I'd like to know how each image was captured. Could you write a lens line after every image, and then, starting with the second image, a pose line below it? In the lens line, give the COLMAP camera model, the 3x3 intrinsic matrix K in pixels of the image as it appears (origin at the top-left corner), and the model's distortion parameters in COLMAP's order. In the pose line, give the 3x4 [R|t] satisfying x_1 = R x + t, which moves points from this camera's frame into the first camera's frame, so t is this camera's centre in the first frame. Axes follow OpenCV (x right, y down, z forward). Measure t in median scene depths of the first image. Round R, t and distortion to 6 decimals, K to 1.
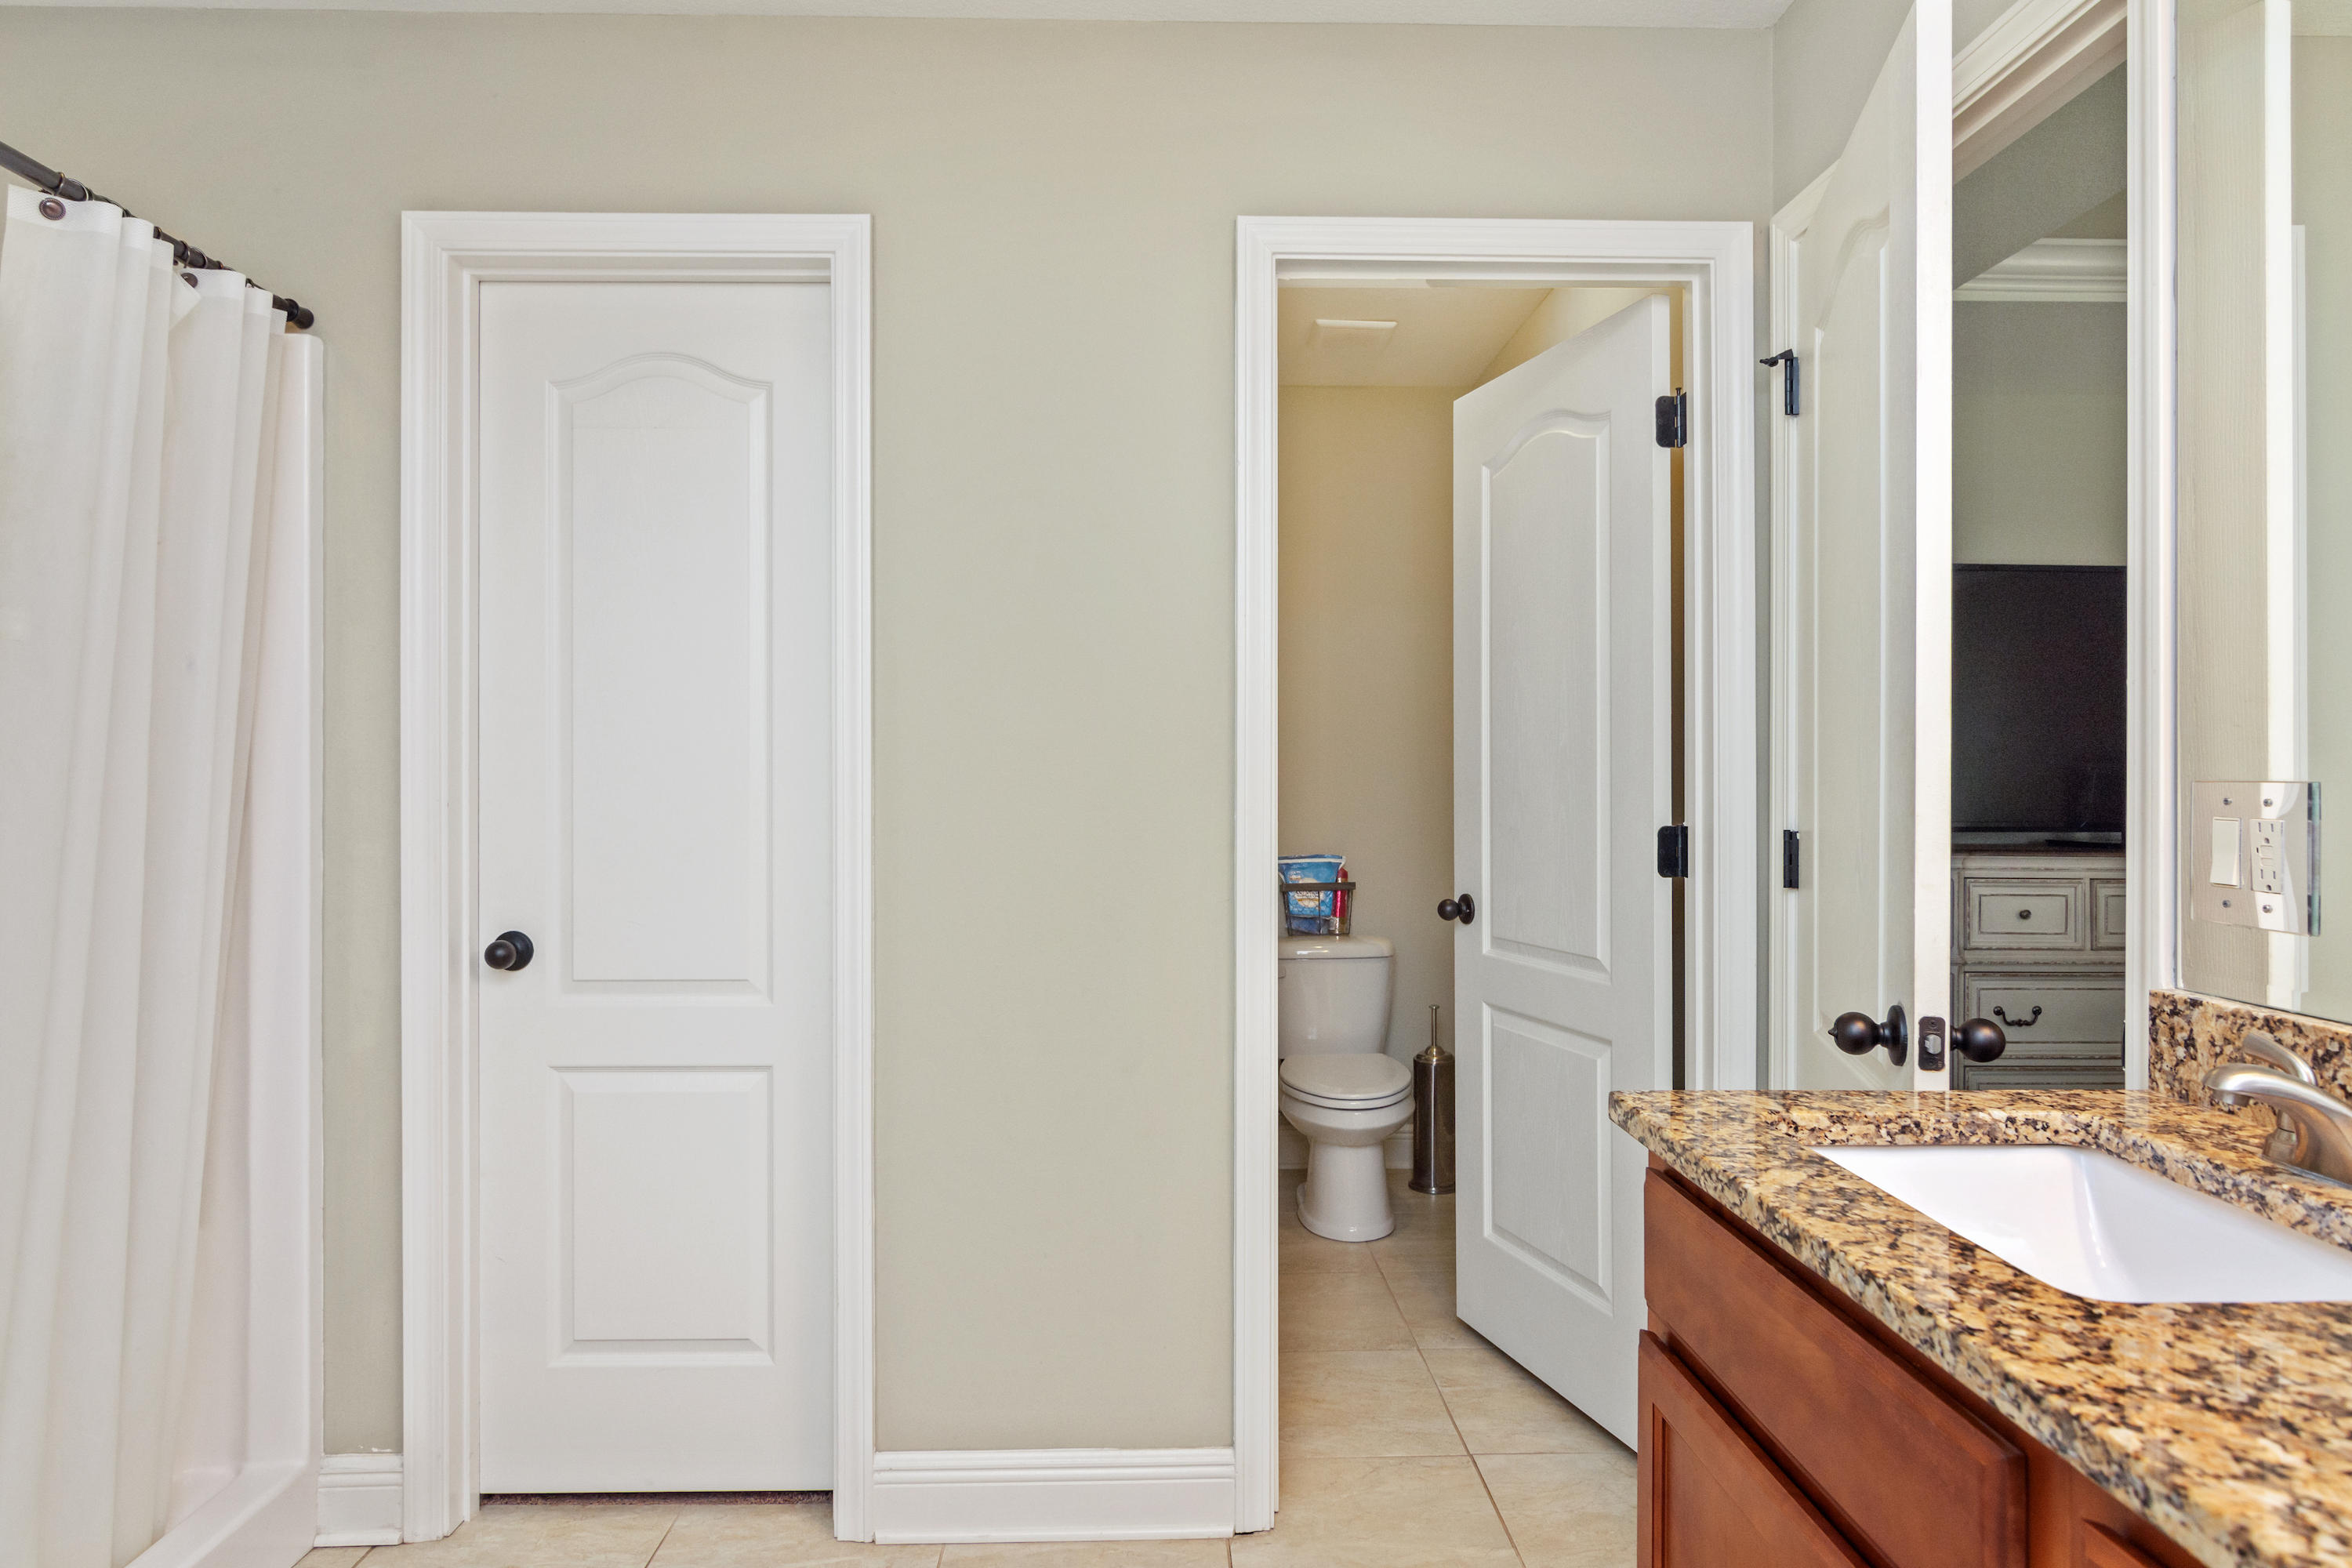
lens RADIAL K [[1468.4, 0, 1176.0], [0, 1468.4, 784.0], [0, 0, 1]] dist [0.002729, 0.000733]
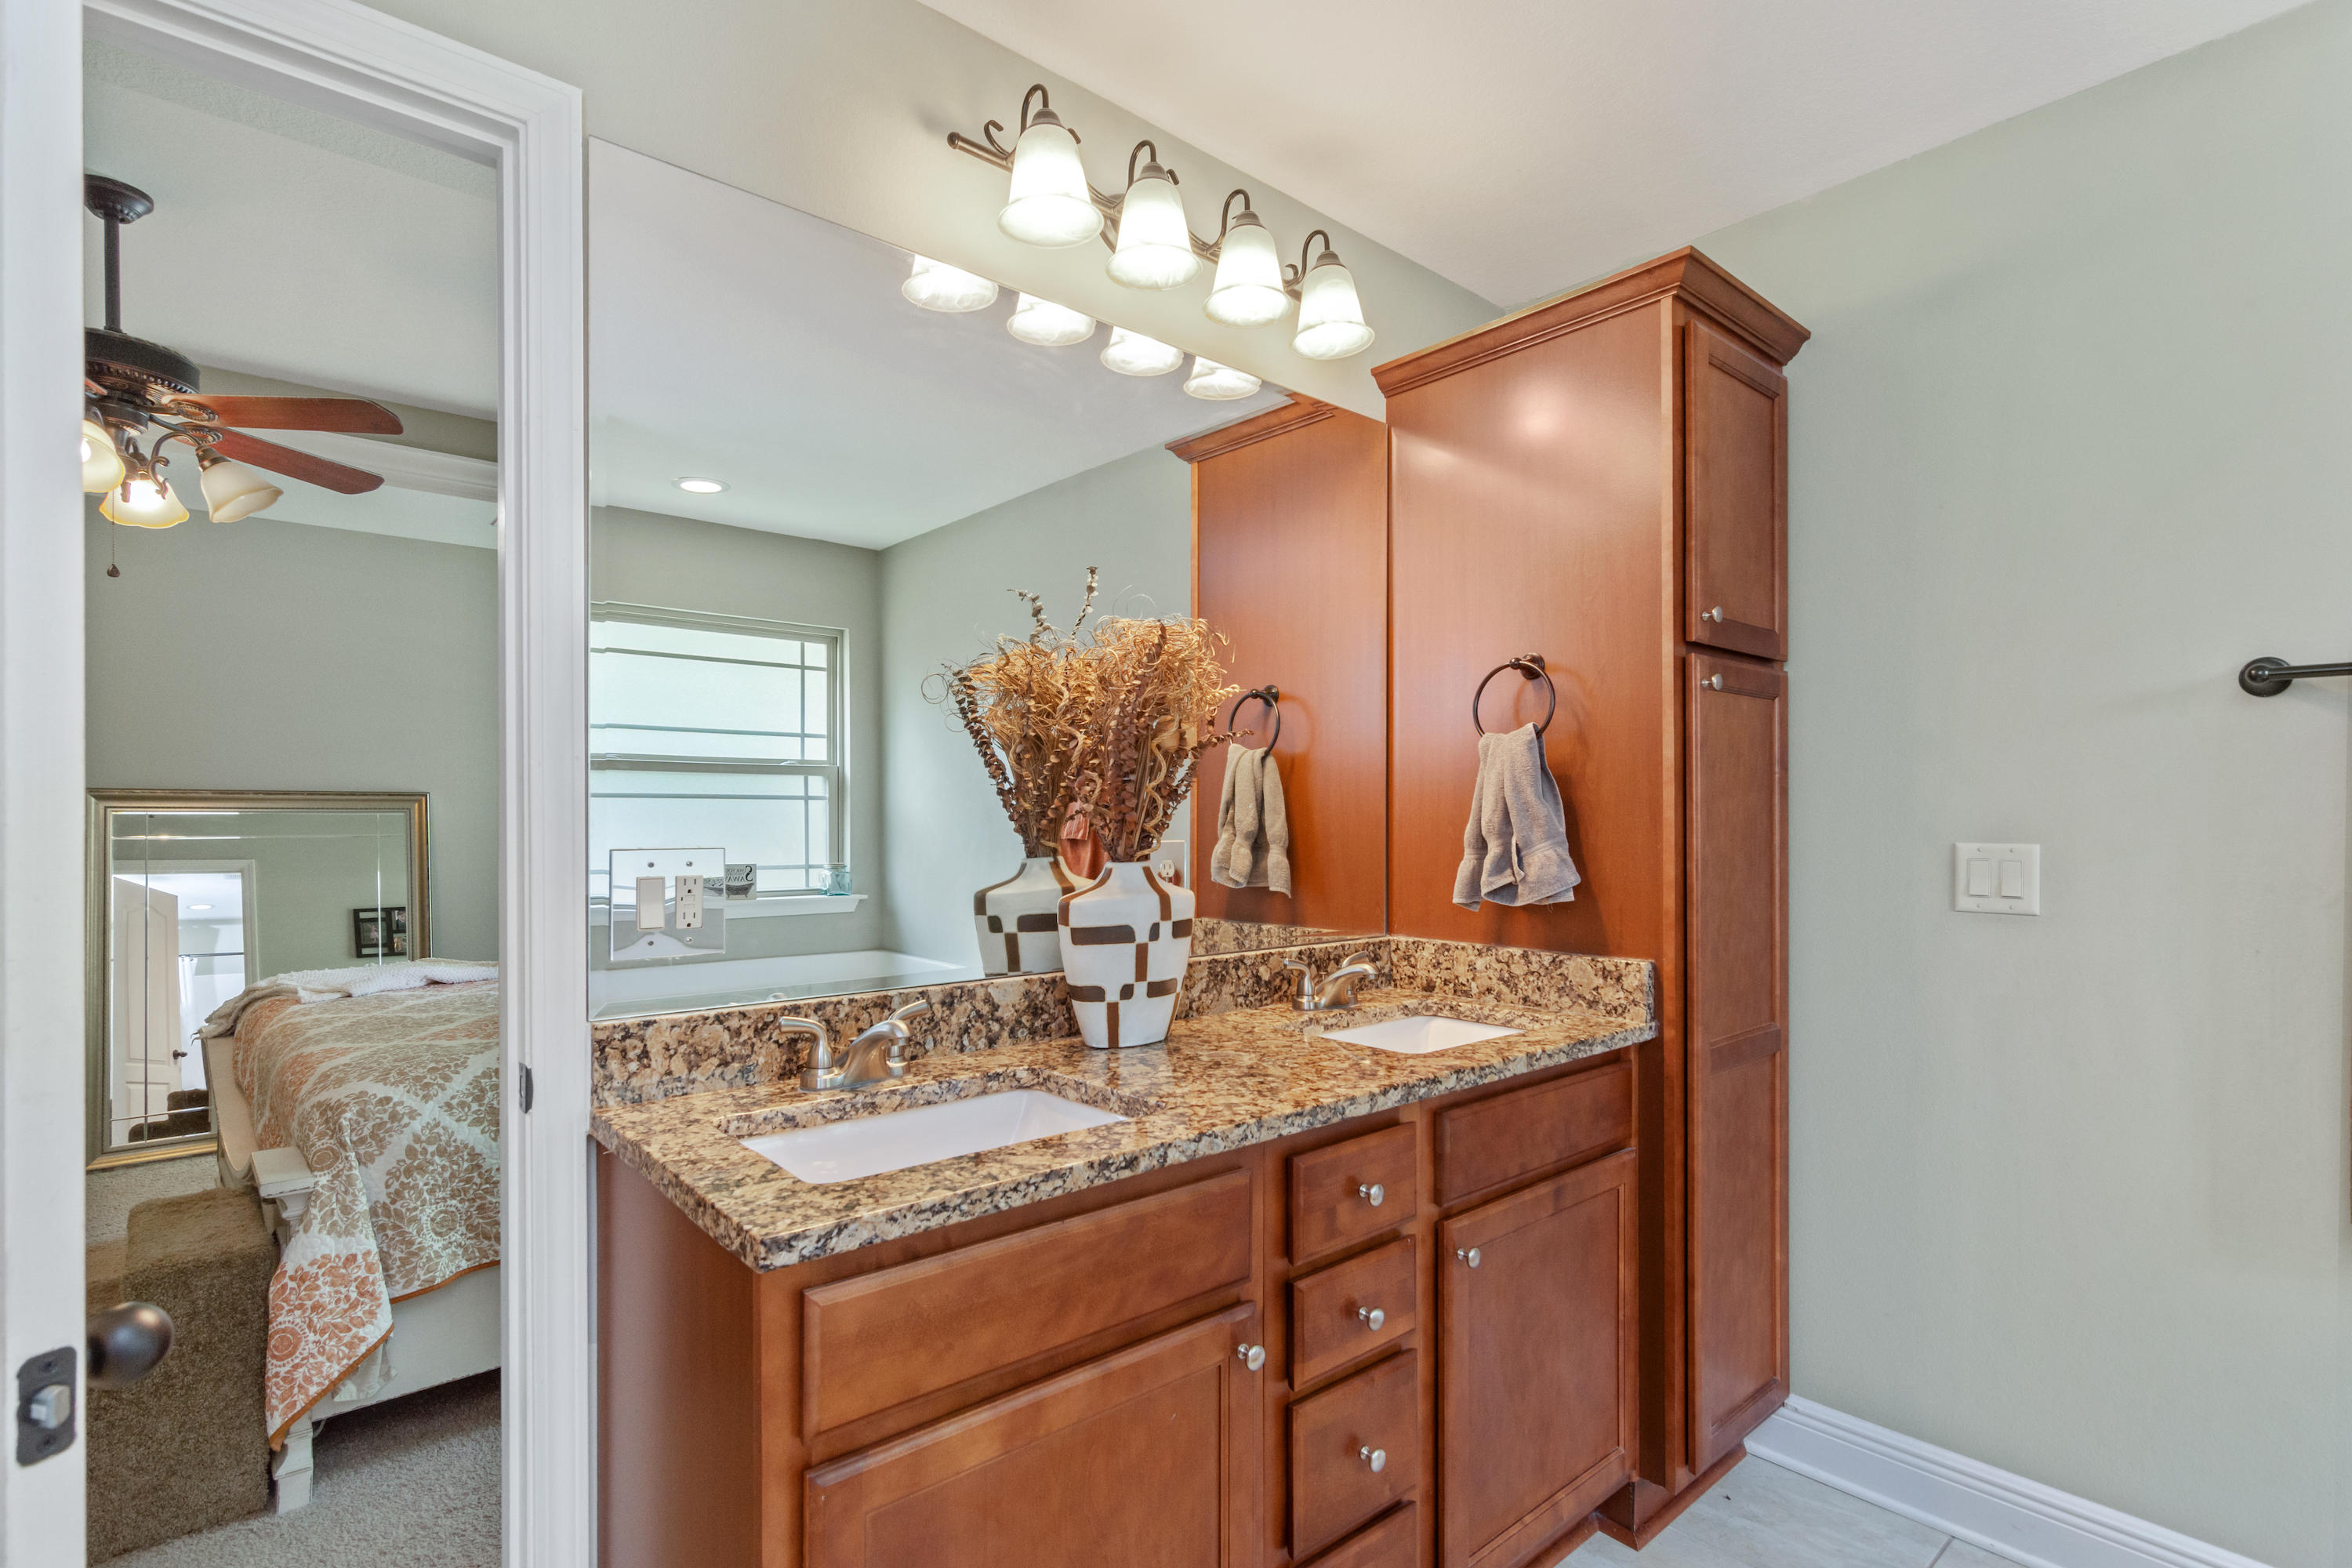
lens RADIAL K [[1139.2, 0, 1166.5], [0, 1139.2, 838.2], [0, 0, 1]] dist [0.001273, 0.001591]
pose [[-0.663926, -0.008752, 0.747747, -0.350408], [0.004160, 0.999873, 0.015396, -0.025366], [-0.747787, 0.013333, -0.663805, 1.341653]]
